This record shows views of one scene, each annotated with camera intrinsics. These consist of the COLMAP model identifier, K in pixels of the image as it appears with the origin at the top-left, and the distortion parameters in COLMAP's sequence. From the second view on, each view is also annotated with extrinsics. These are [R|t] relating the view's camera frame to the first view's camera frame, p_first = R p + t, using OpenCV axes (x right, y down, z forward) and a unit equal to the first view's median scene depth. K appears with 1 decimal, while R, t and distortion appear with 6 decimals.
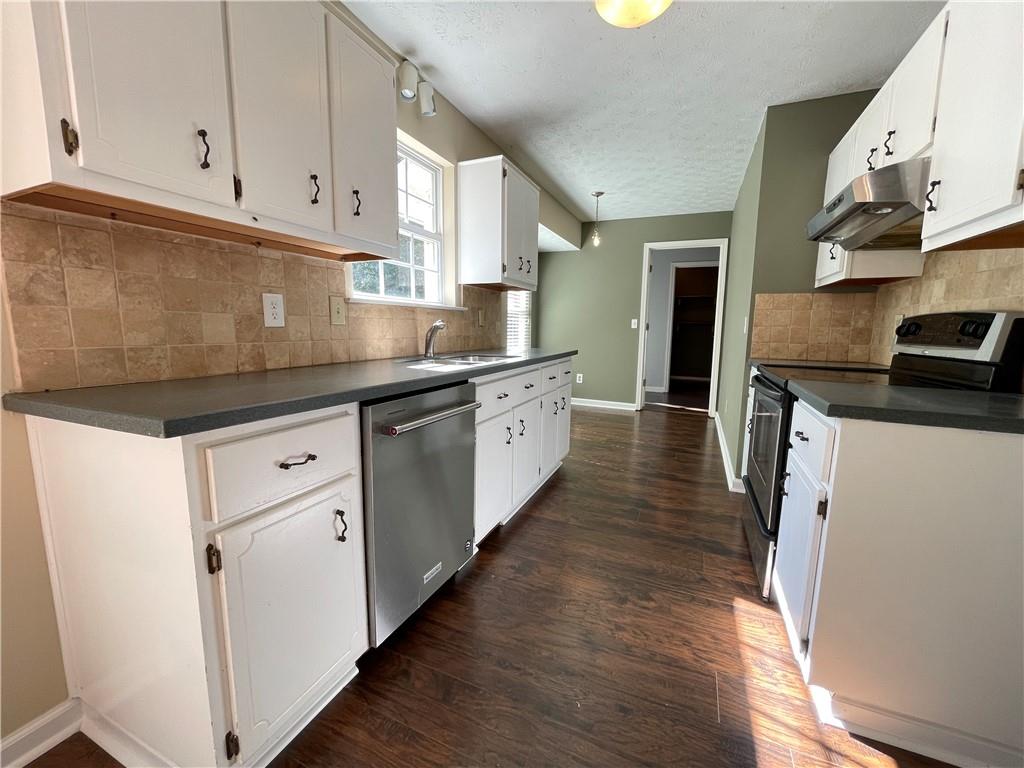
lens RADIAL K [[415.7, 0, 507.5], [0, 415.7, 385.9], [0, 0, 1]] dist [-0.001089, 0.000078]
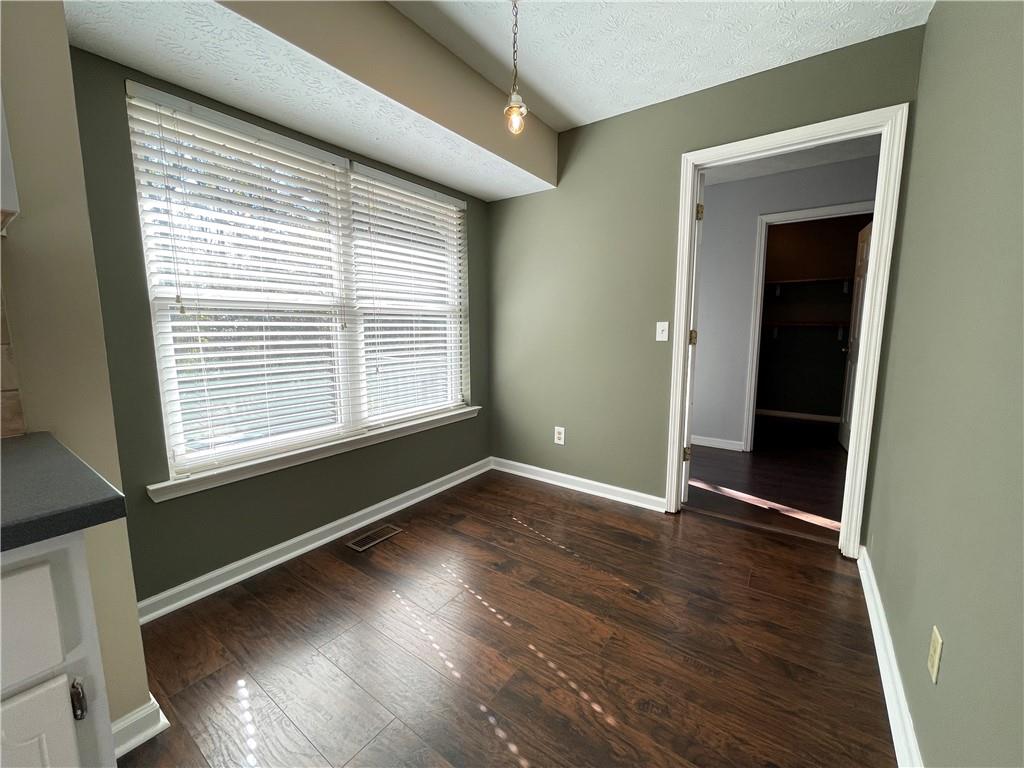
lens RADIAL K [[415.7, 0, 507.3], [0, 415.7, 386.3], [0, 0, 1]] dist [-0.001089, 0.000078]
pose [[0.979530, 0.015153, -0.200725, 0.469205], [-0.016512, 0.999851, -0.005097, -0.168427], [0.200618, 0.008307, 0.979634, 1.030134]]
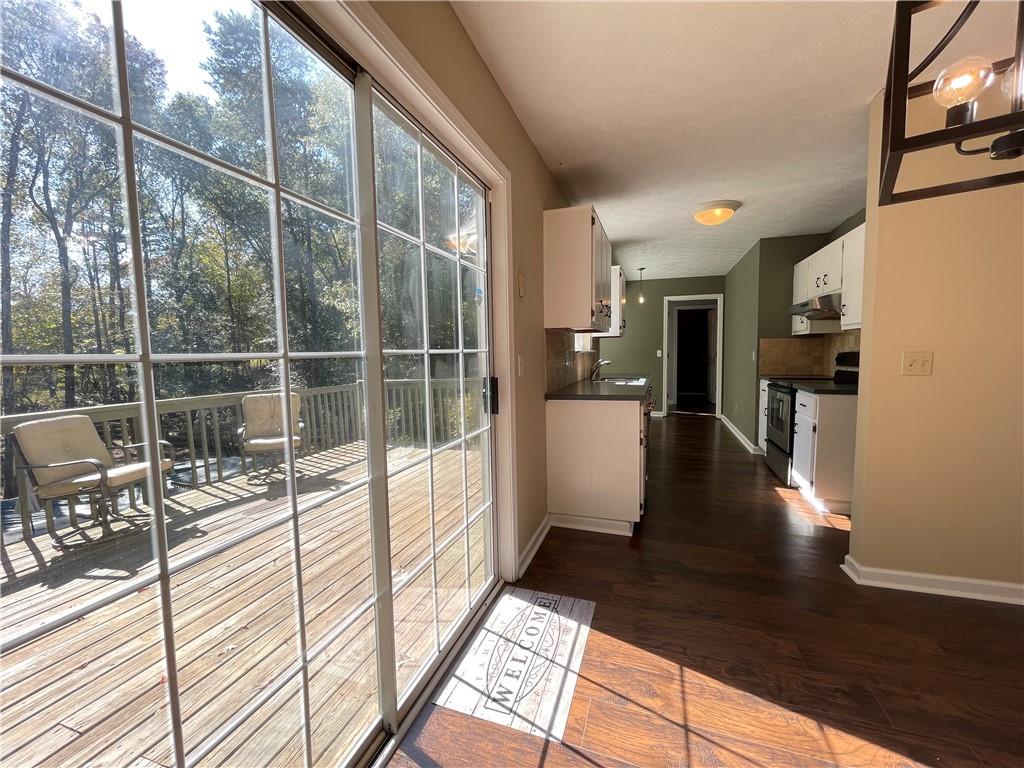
lens RADIAL K [[415.7, 0, 517.2], [0, 415.7, 385.3], [0, 0, 1]] dist [-0.001089, 0.000078]
pose [[0.995460, -0.031888, 0.089676, -0.586454], [0.037630, 0.997298, -0.063090, 0.048281], [-0.087422, 0.066178, 0.993971, -0.642500]]
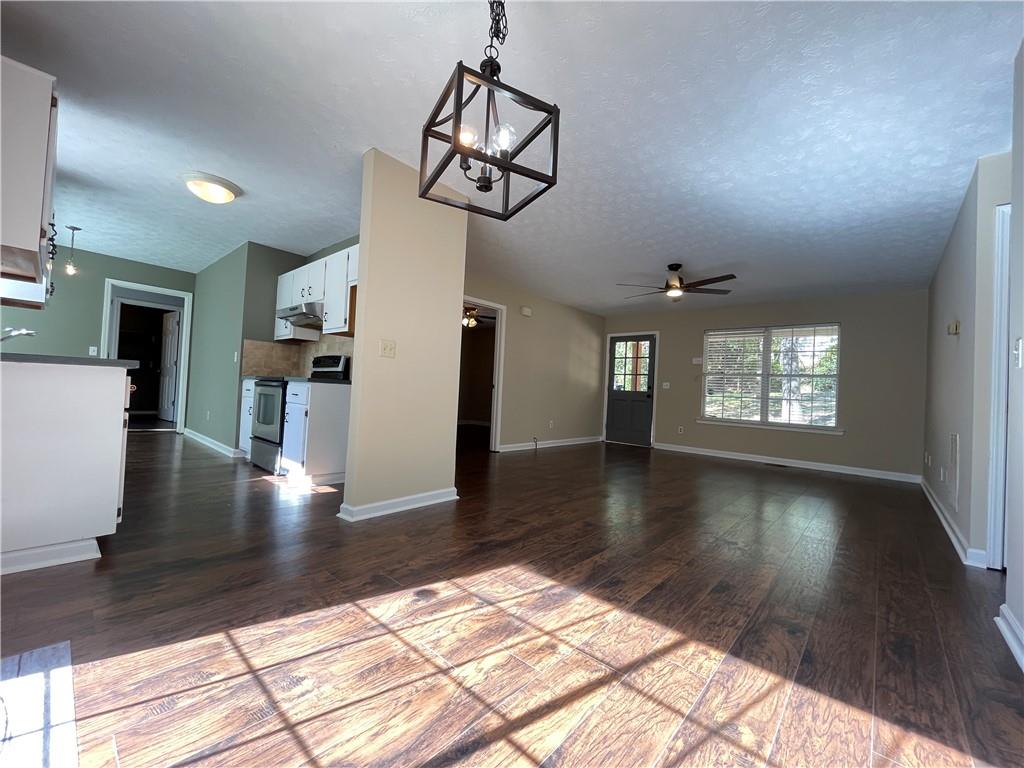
lens RADIAL K [[415.7, 0, 509.5], [0, 415.7, 380.6], [0, 0, 1]] dist [-0.001089, 0.000078]
pose [[0.315039, 0.030388, 0.948592, -0.701234], [0.090251, 0.993999, -0.061816, 0.160305], [-0.944778, 0.105086, 0.310405, -0.578741]]
